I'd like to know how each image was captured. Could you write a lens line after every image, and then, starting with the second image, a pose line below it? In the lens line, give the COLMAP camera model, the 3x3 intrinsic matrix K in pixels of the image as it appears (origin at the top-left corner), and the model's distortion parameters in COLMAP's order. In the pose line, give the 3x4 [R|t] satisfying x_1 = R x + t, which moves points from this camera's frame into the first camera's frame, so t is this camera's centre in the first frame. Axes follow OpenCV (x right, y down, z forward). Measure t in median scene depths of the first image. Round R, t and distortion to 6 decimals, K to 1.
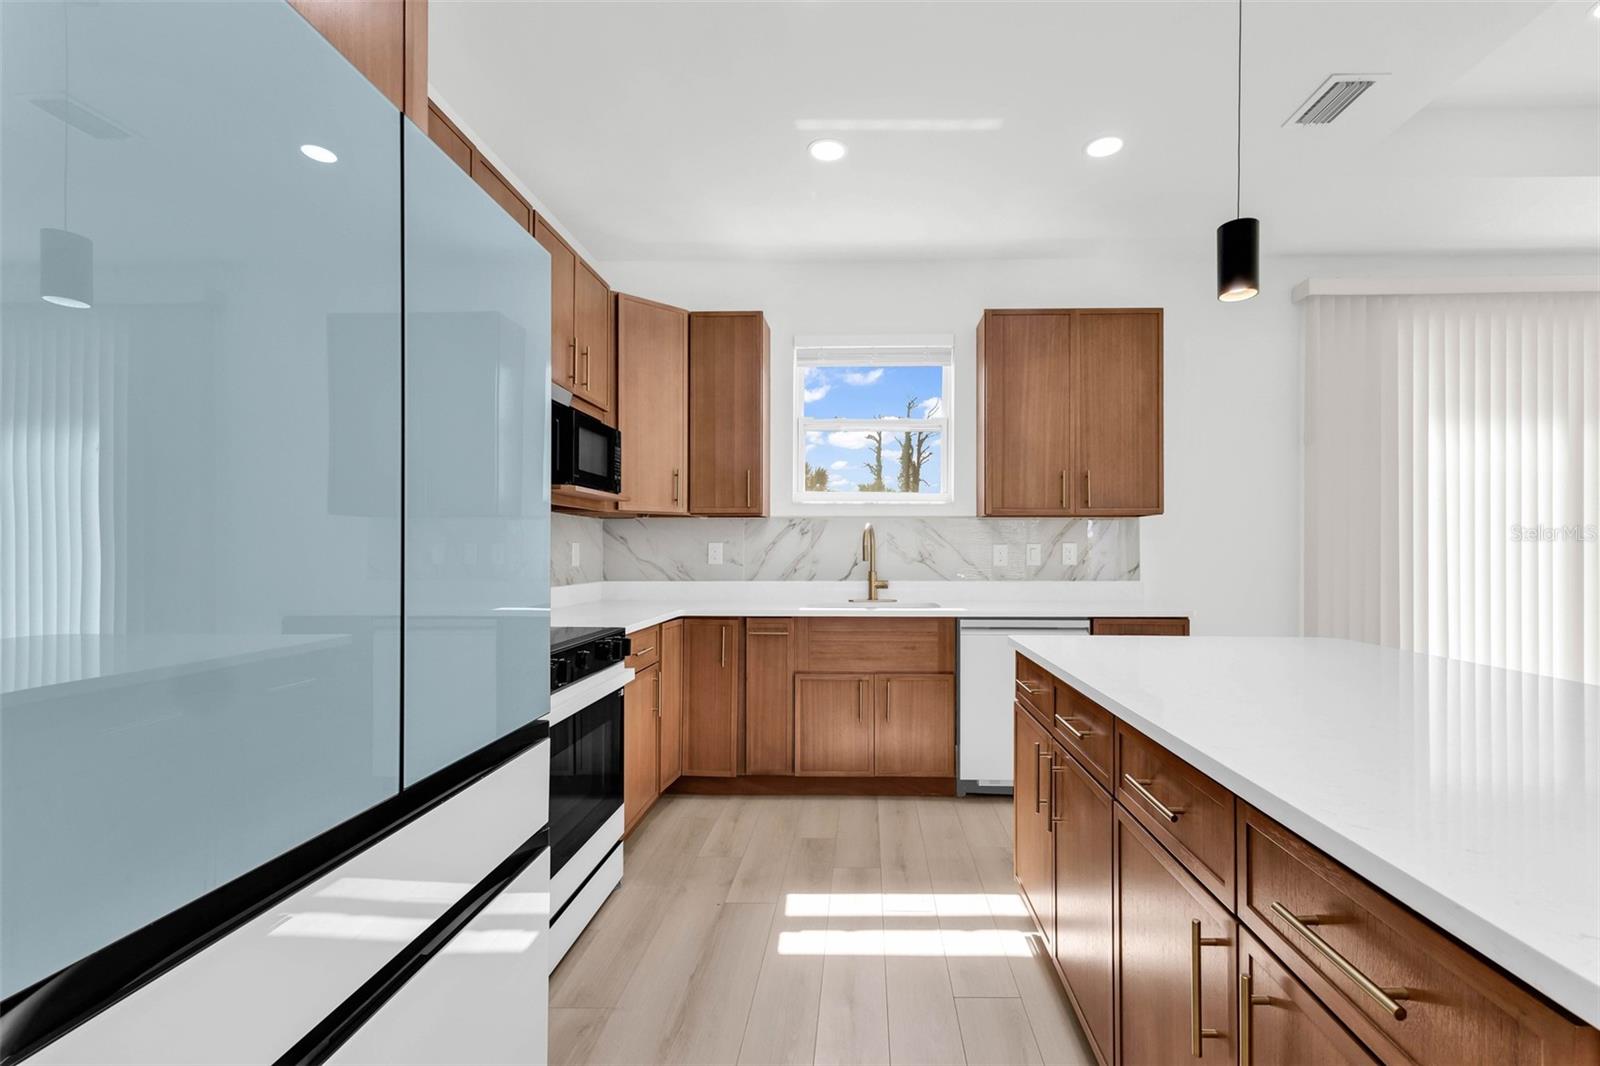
lens RADIAL K [[693.9, 0, 866.1], [0, 693.9, 545.6], [0, 0, 1]] dist [0.007469, -0.000901]
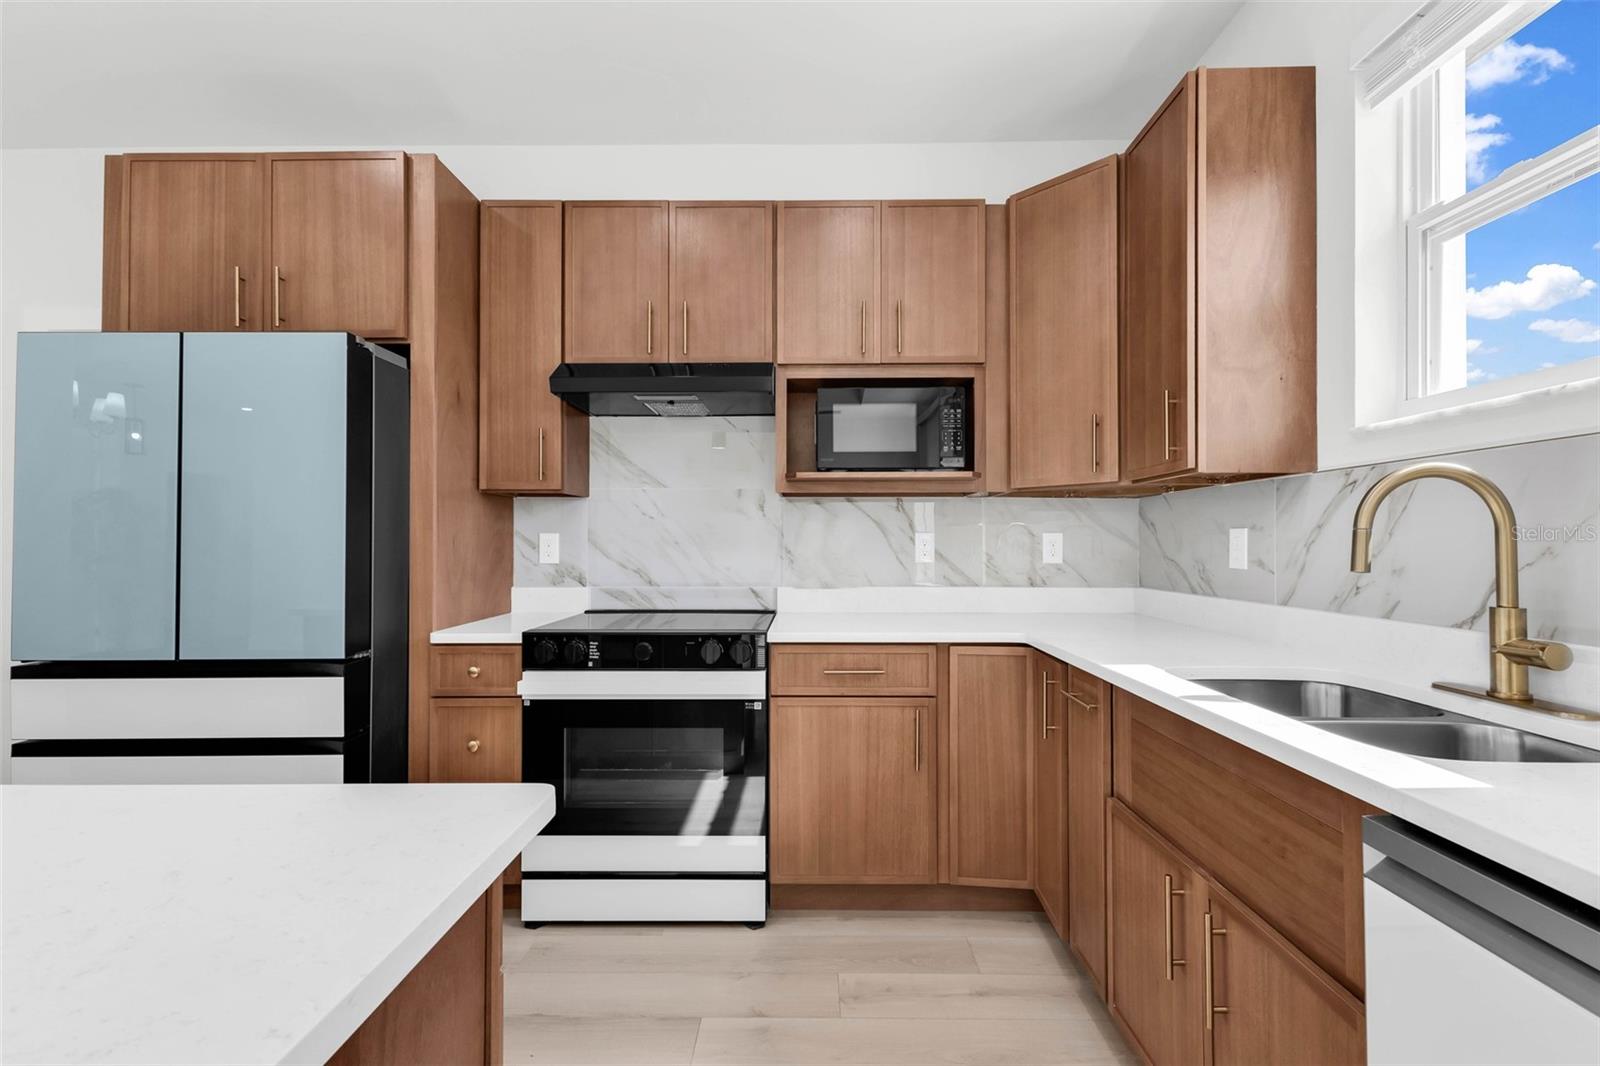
lens RADIAL K [[693.9, 0, 836.6], [0, 693.9, 531.4], [0, 0, 1]] dist [0.007469, -0.000901]
pose [[0.009271, -0.019674, -0.999763, 0.353484], [0.003035, 0.999802, -0.019647, 0.007879], [0.999952, -0.002852, 0.009329, 0.736121]]
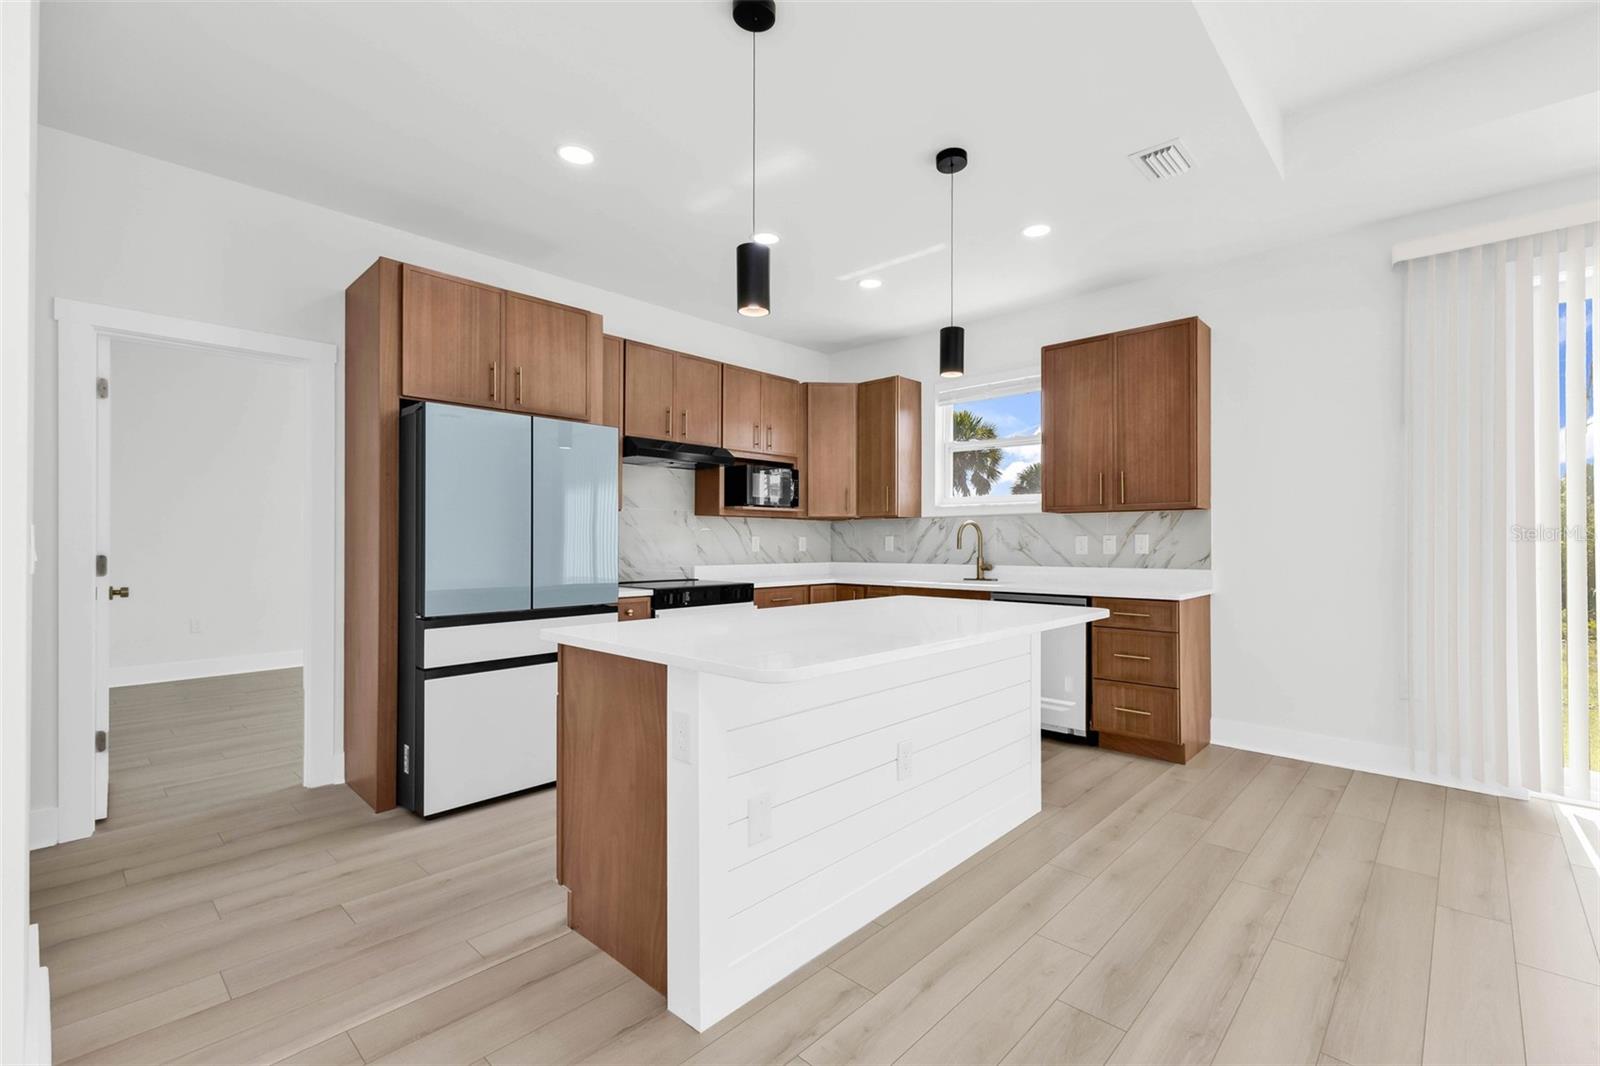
lens RADIAL K [[693.9, 0, 872.5], [0, 693.9, 536.5], [0, 0, 1]] dist [0.007469, -0.000901]
pose [[0.781535, -0.007860, -0.623811, 0.712989], [0.003736, 0.999962, -0.007919, 0.007892], [0.623850, 0.003858, 0.781535, -0.165380]]
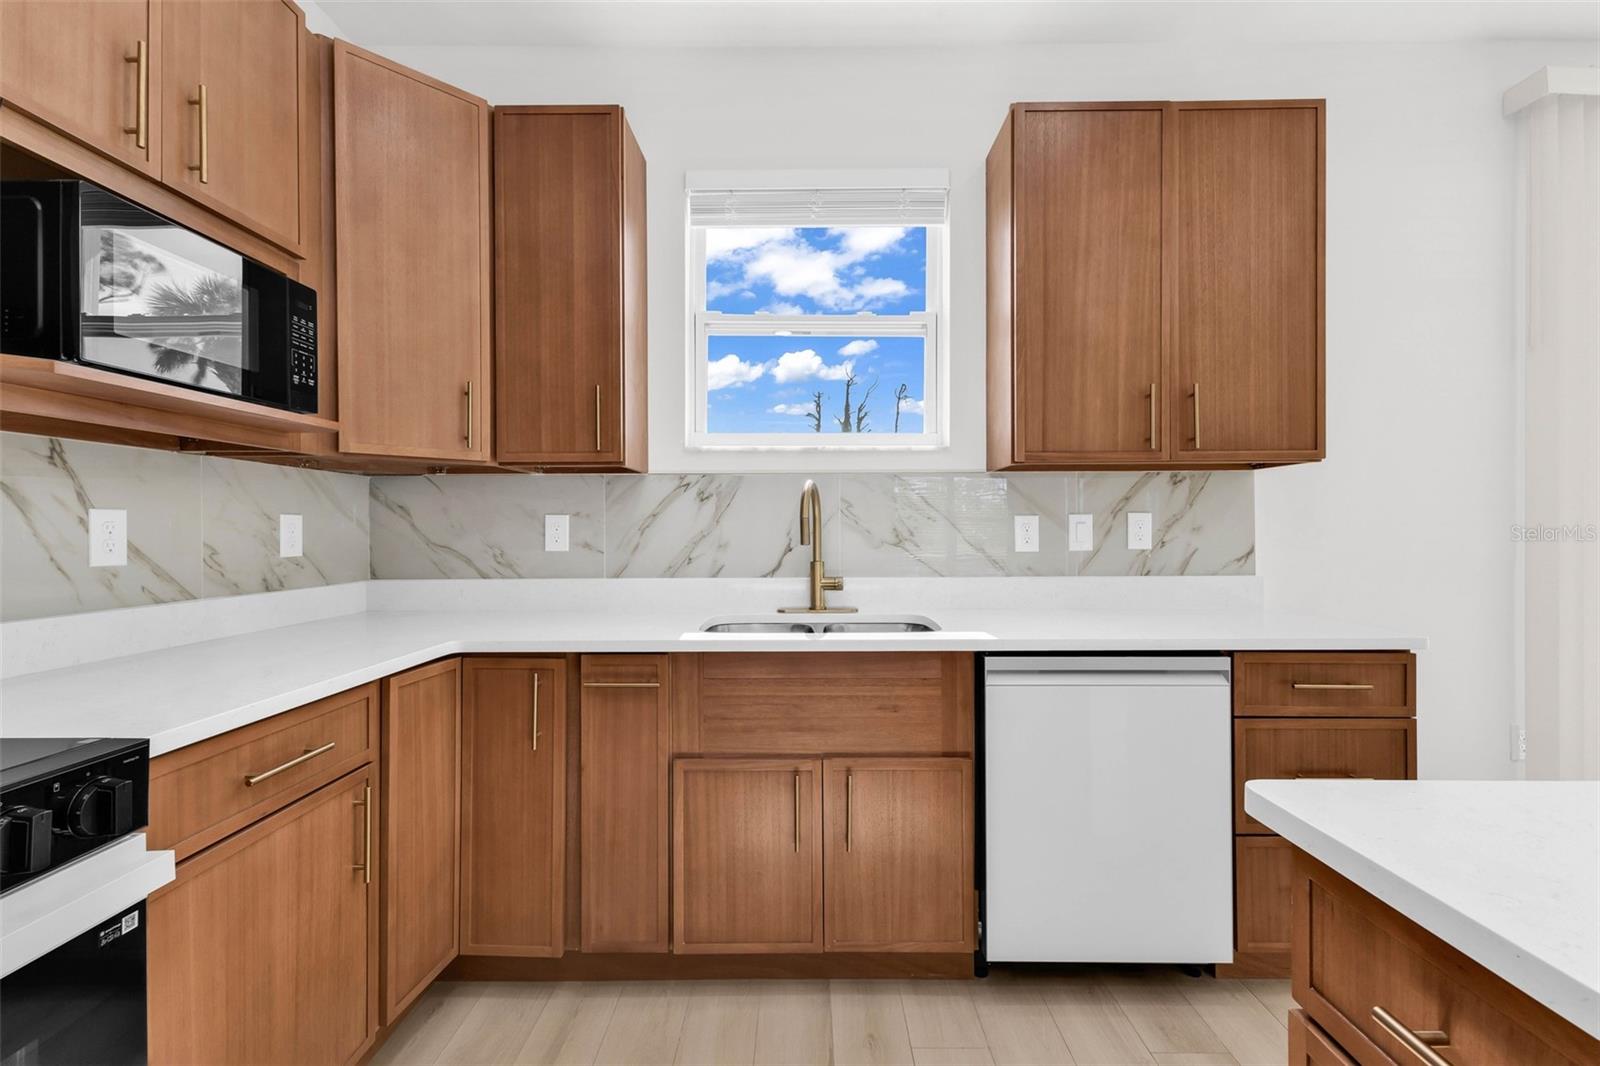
lens RADIAL K [[693.9, 0, 809.1], [0, 693.9, 528.1], [0, 0, 1]] dist [0.007469, -0.000901]
pose [[0.999975, -0.005254, 0.004808, -0.000503], [0.005225, 0.999968, 0.005987, 0.004847], [-0.004839, -0.005962, 0.999971, 0.427176]]
